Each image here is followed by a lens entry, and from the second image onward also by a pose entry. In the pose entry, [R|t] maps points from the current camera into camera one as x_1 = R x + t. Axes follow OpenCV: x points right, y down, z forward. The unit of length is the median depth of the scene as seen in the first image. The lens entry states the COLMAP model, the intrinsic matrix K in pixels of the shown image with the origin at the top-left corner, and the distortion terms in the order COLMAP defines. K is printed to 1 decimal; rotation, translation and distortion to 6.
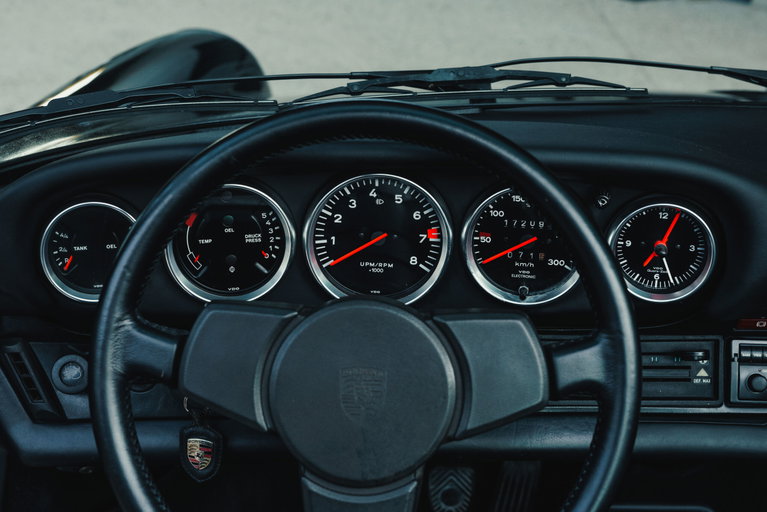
lens RADIAL K [[1117.5, 0, 383.4], [0, 1117.5, 254.2], [0, 0, 1]] dist [0.040663, 0.000000]
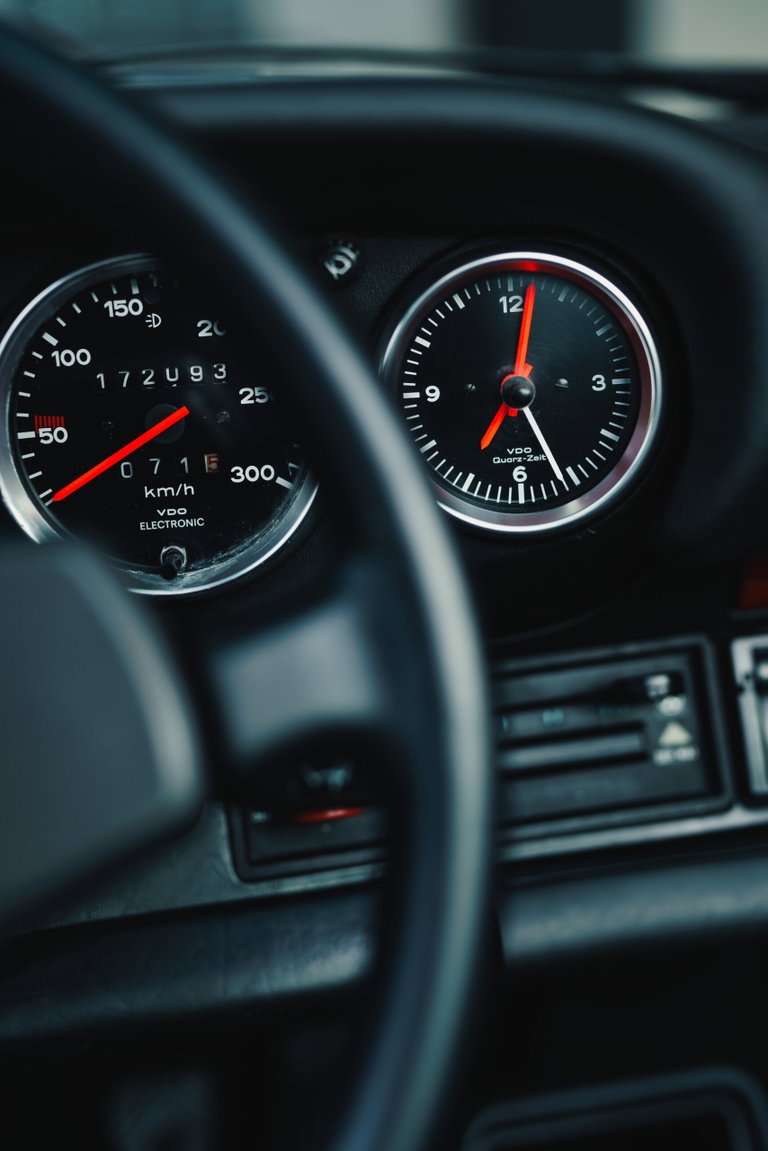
lens RADIAL K [[1676.9, 0, 386.2], [0, 1676.9, 577.3], [0, 0, 1]] dist [0.040663, 0.000000]
pose [[0.982151, -0.125890, 0.139751, 0.116878], [0.139344, 0.986050, -0.091041, 0.098598], [-0.126341, 0.108890, 0.985992, 0.454141]]
